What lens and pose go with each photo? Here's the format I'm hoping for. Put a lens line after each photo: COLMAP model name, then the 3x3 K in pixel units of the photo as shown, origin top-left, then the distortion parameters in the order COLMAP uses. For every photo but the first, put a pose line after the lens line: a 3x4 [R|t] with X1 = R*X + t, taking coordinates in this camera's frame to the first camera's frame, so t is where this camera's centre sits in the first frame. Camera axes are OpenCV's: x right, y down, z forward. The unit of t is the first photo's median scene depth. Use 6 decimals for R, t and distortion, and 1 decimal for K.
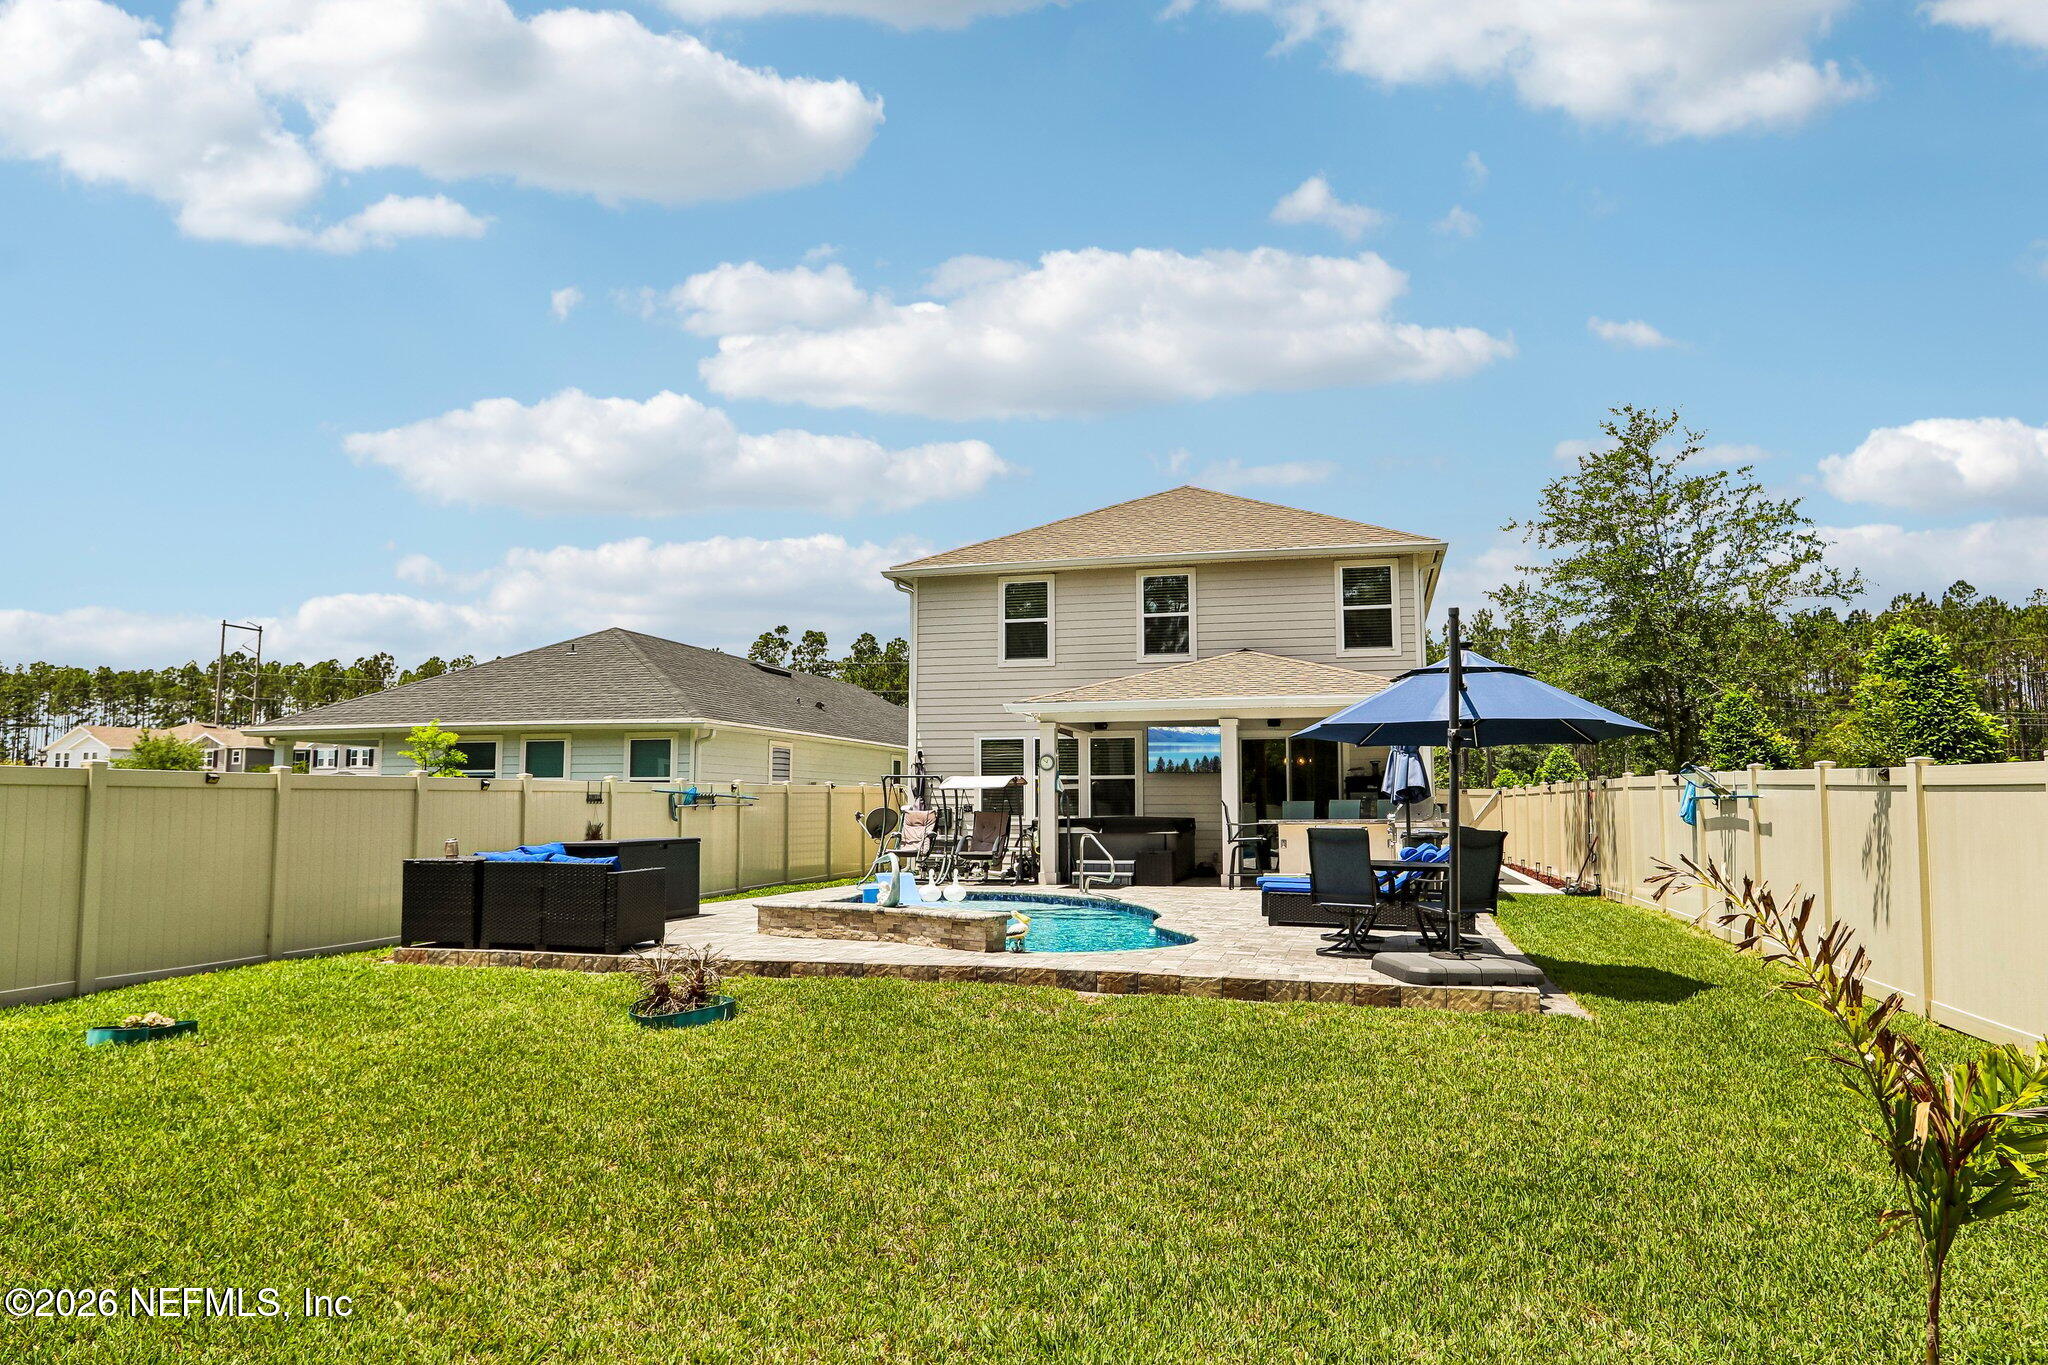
lens RADIAL K [[1303.6, 0, 1030.7], [0, 1303.6, 692.8], [0, 0, 1]] dist [-0.027121, 0.002156]
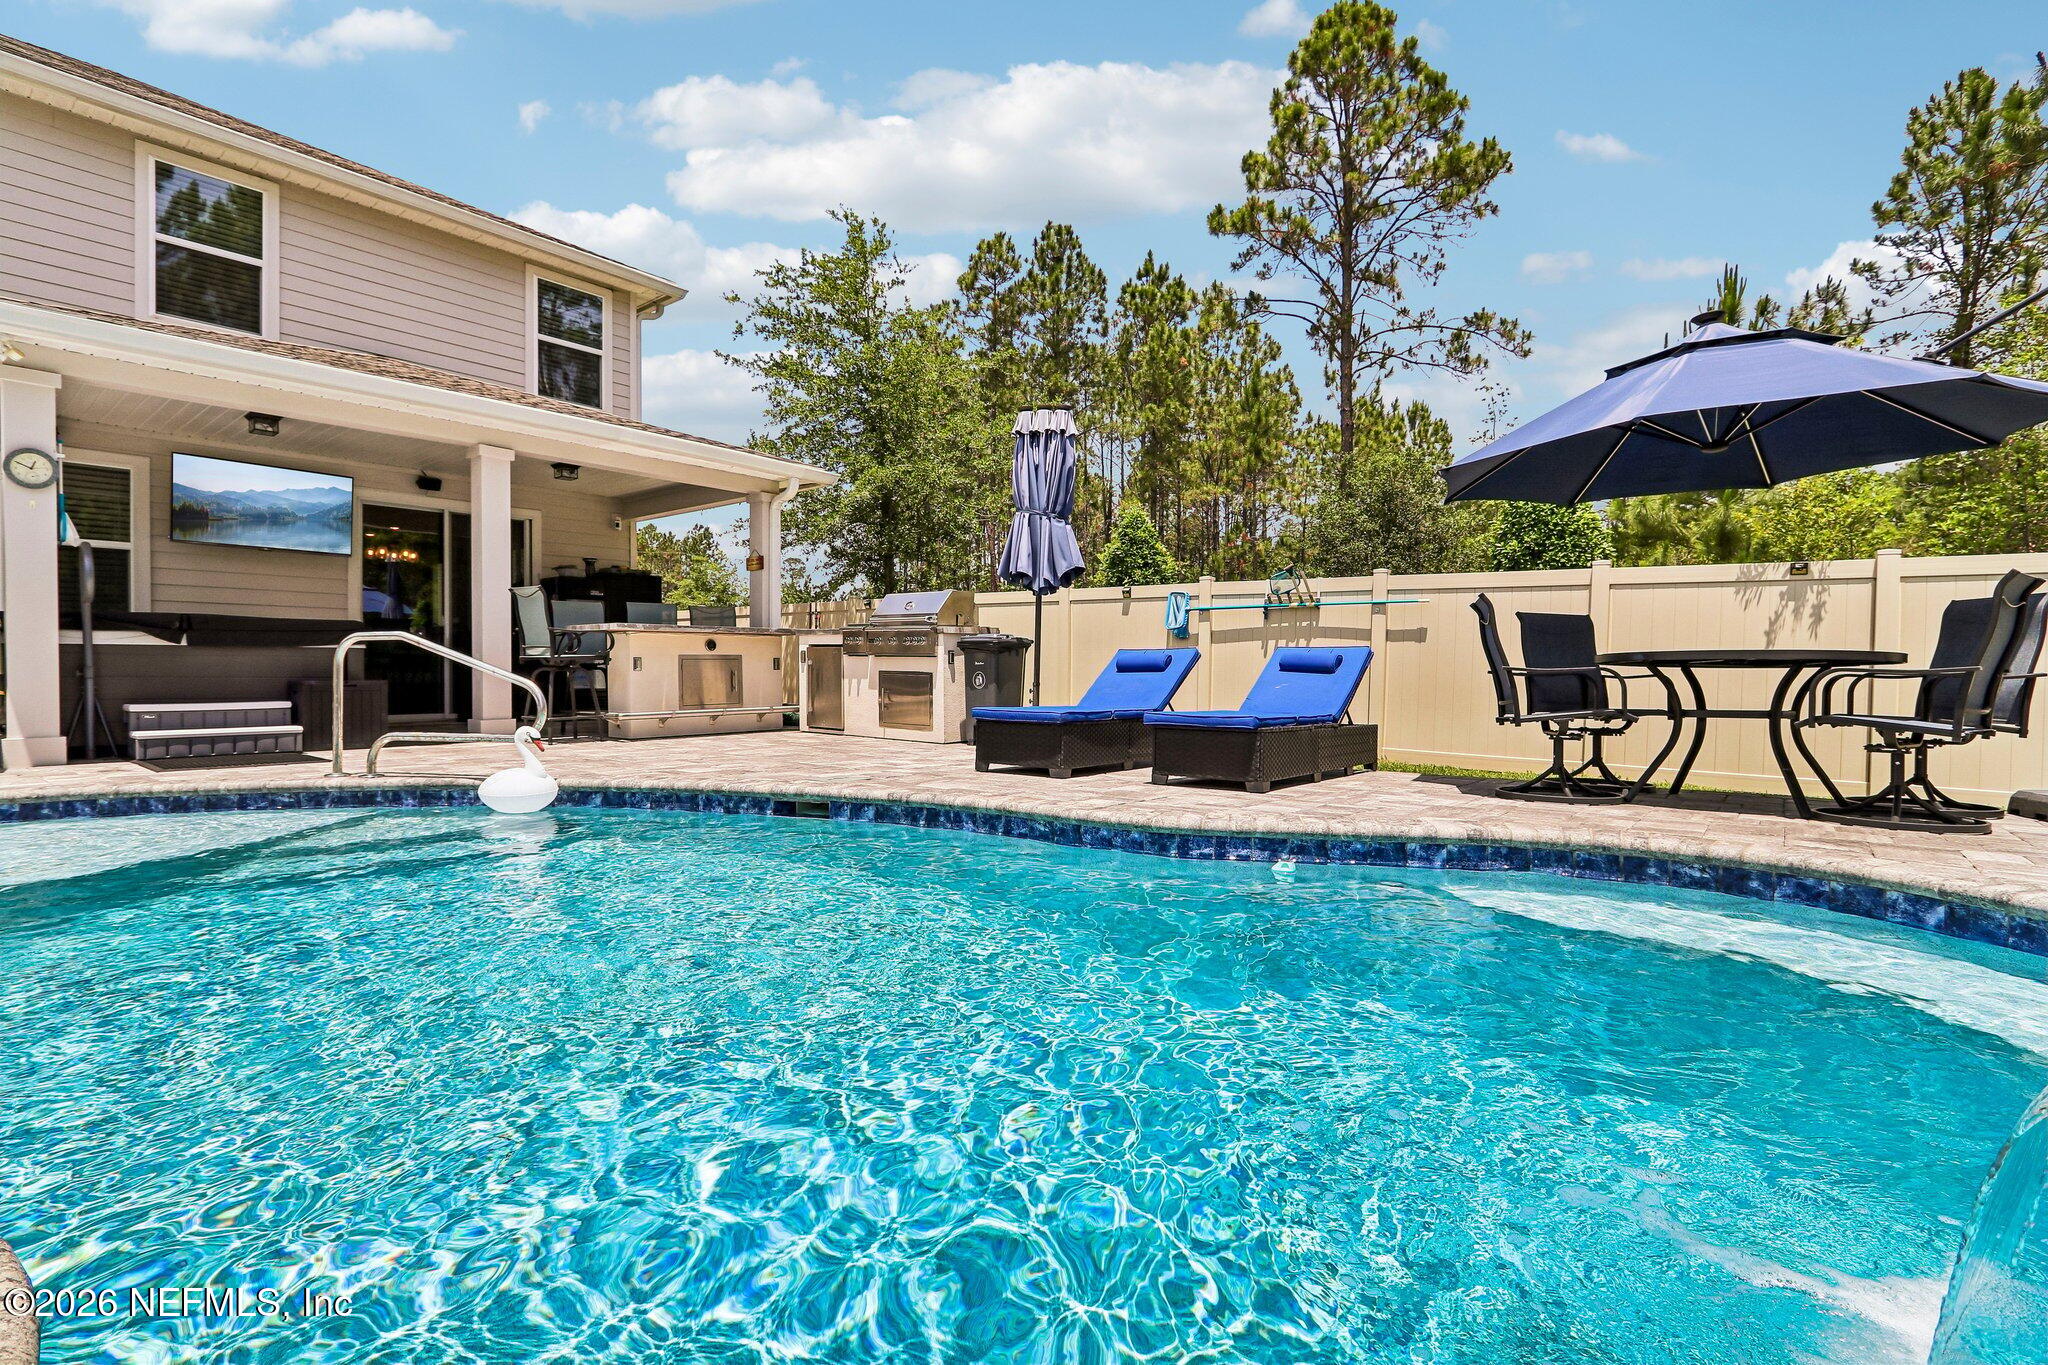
lens RADIAL K [[943.8, 0, 1015.7], [0, 943.8, 680.9], [0, 0, 1]] dist [-0.014331, 0.001548]
pose [[0.408388, -0.011735, 0.912733, -0.123453], [-0.085530, 0.995026, 0.051062, 0.075364], [-0.908793, -0.098919, 0.405353, 0.576008]]
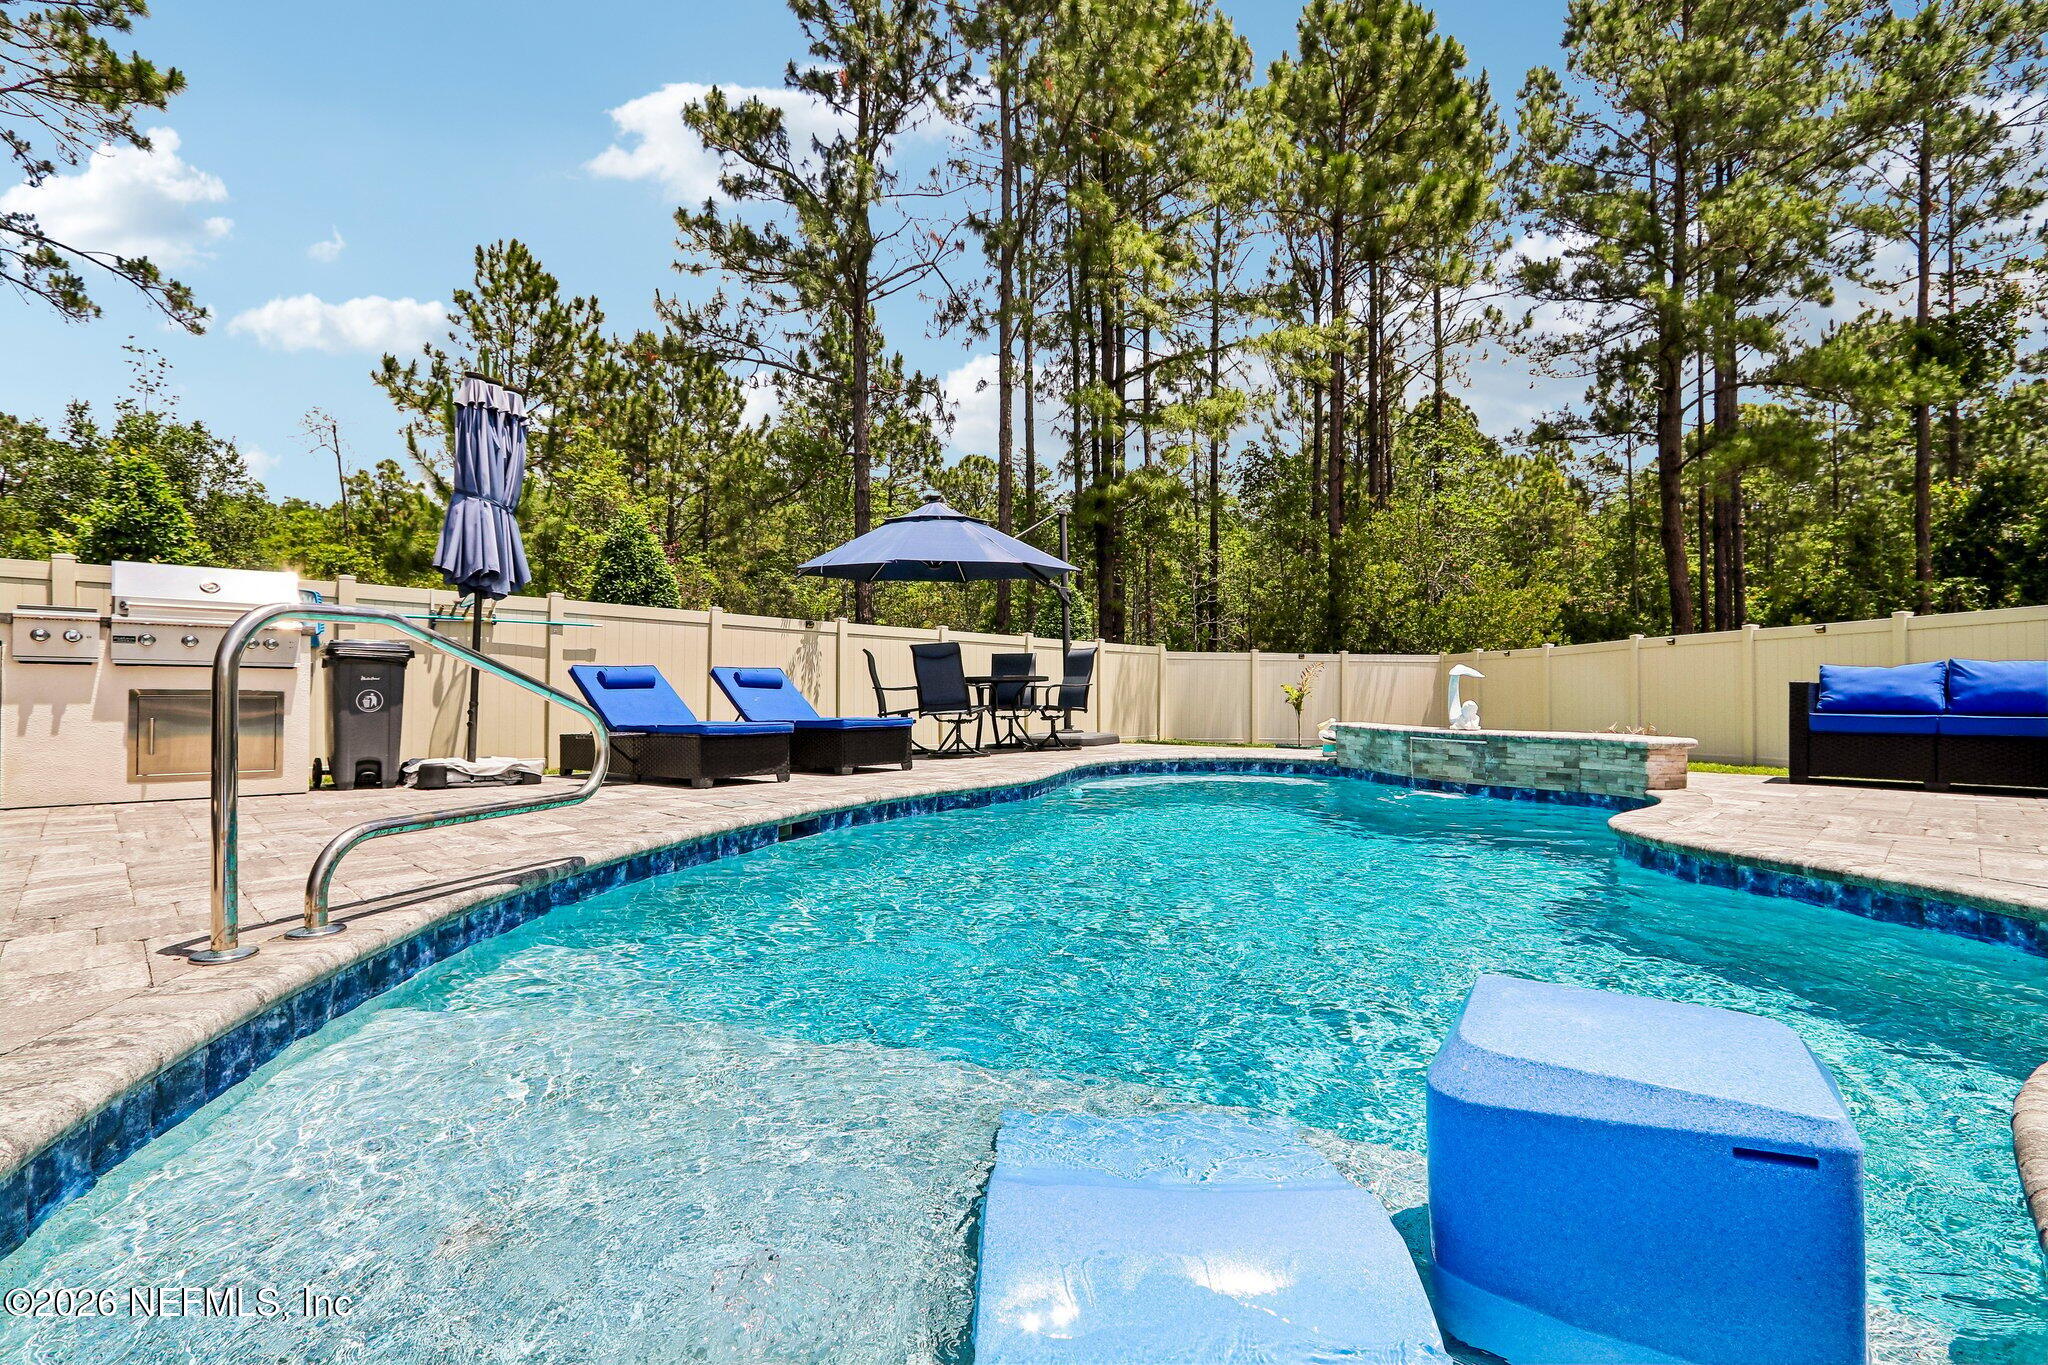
lens RADIAL K [[943.8, 0, 1014.9], [0, 943.8, 682.1], [0, 0, 1]] dist [-0.014331, 0.001548]
pose [[-0.868619, 0.003442, 0.495468, -0.082350], [-0.044763, 0.995341, -0.085391, 0.109270], [-0.493454, -0.096351, -0.864419, 0.925398]]
